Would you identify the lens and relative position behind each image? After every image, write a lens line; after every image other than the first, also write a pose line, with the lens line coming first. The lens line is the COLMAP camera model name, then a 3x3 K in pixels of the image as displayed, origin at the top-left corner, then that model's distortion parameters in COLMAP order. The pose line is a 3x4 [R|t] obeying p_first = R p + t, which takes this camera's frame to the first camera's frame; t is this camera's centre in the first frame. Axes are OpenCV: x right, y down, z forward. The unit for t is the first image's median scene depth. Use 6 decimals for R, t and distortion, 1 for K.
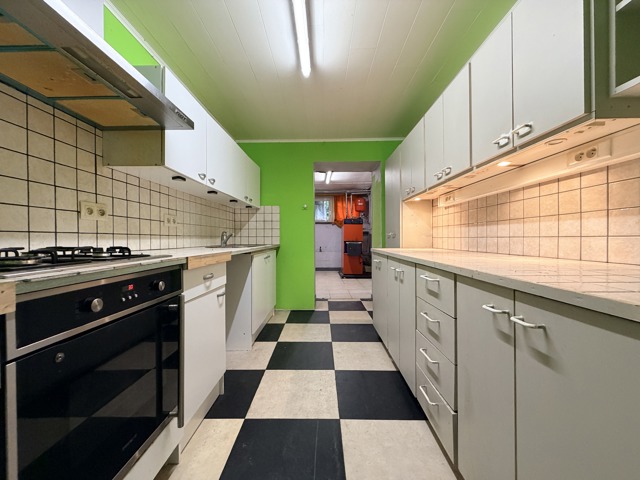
lens RADIAL K [[255.1, 0, 318.0], [0, 255.1, 240.0], [0, 0, 1]] dist [-0.001301, 0.000045]
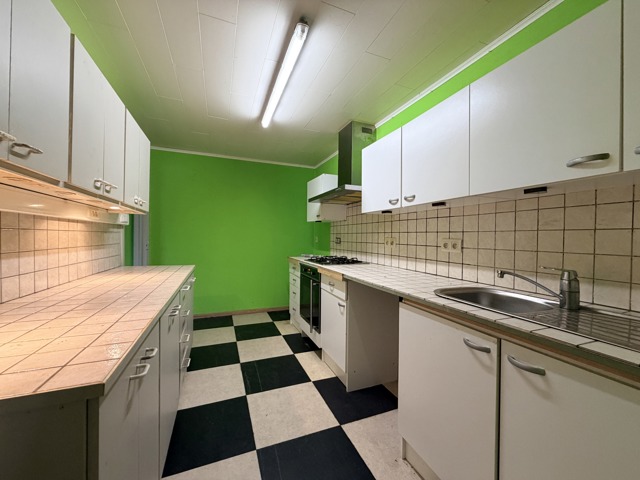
lens RADIAL K [[255.1, 0, 318.0], [0, 255.1, 240.0], [0, 0, 1]] dist [-0.001301, 0.000045]
pose [[-0.923421, -0.001447, -0.383787, 0.223842], [-0.008903, 0.999805, 0.017653, -0.136242], [0.383686, 0.019718, -0.923253, 2.100600]]
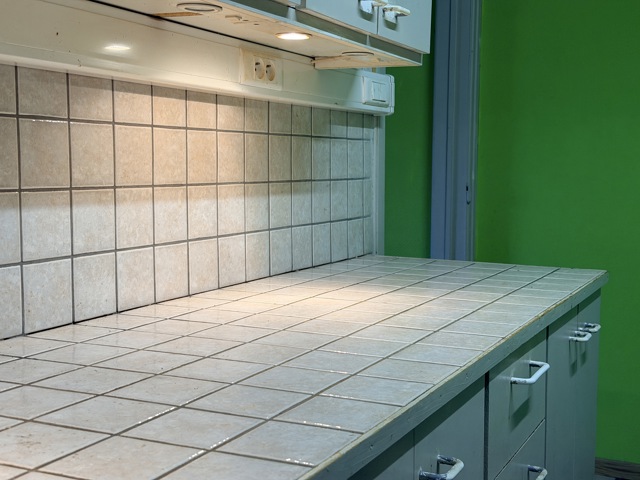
lens RADIAL K [[885.0, 0, 320.0], [0, 885.0, 240.0], [0, 0, 1]] dist [0.084404, 0.016391]
pose [[-0.908888, -0.035919, 0.415490, 0.150693], [0.001312, 0.996033, 0.088976, -0.107013], [-0.417037, 0.081415, -0.905236, 1.706217]]
